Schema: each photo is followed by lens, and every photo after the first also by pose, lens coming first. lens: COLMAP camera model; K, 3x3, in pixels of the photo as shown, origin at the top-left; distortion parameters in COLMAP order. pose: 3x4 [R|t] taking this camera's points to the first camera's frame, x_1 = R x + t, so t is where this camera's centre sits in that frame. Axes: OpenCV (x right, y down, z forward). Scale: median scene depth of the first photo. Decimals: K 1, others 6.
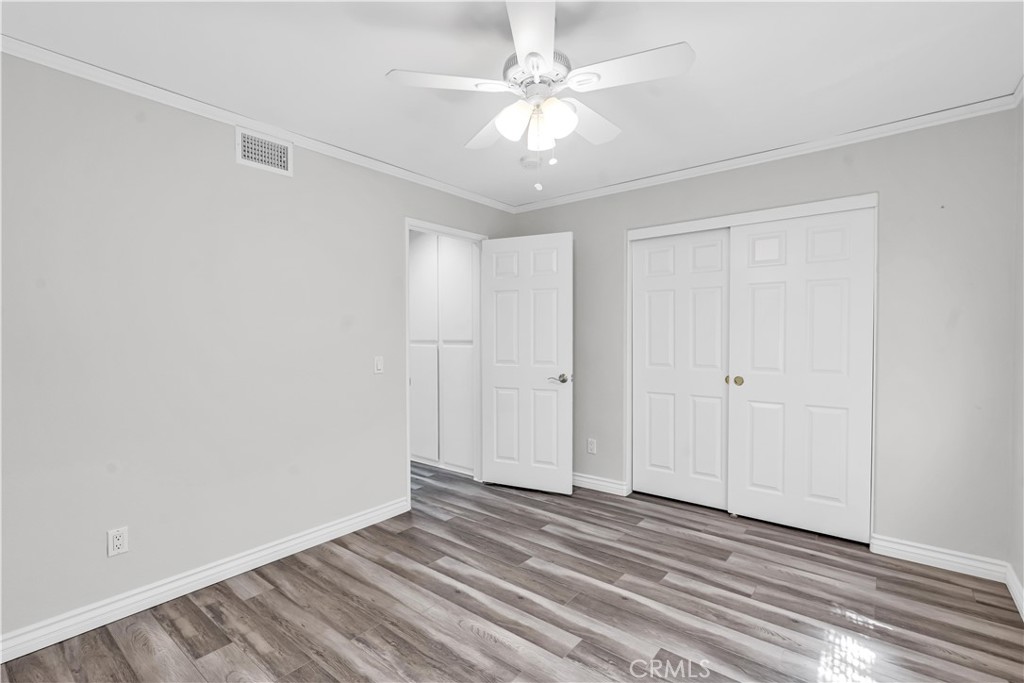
lens RADIAL K [[465.5, 0, 513.0], [0, 465.5, 339.9], [0, 0, 1]] dist [-0.002460, 0.002196]
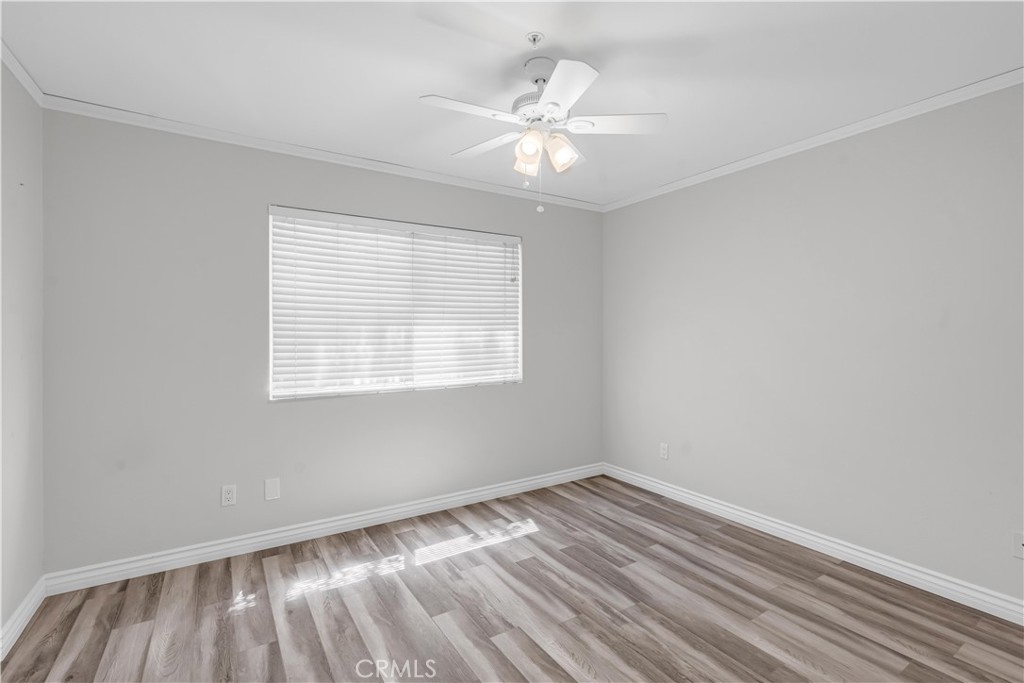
lens RADIAL K [[465.5, 0, 511.2], [0, 465.5, 339.1], [0, 0, 1]] dist [-0.002460, 0.002196]
pose [[-0.945503, 0.003186, 0.325599, -0.234131], [0.008829, 0.999835, 0.015856, -0.035178], [-0.325495, 0.017867, -0.945375, 1.946249]]
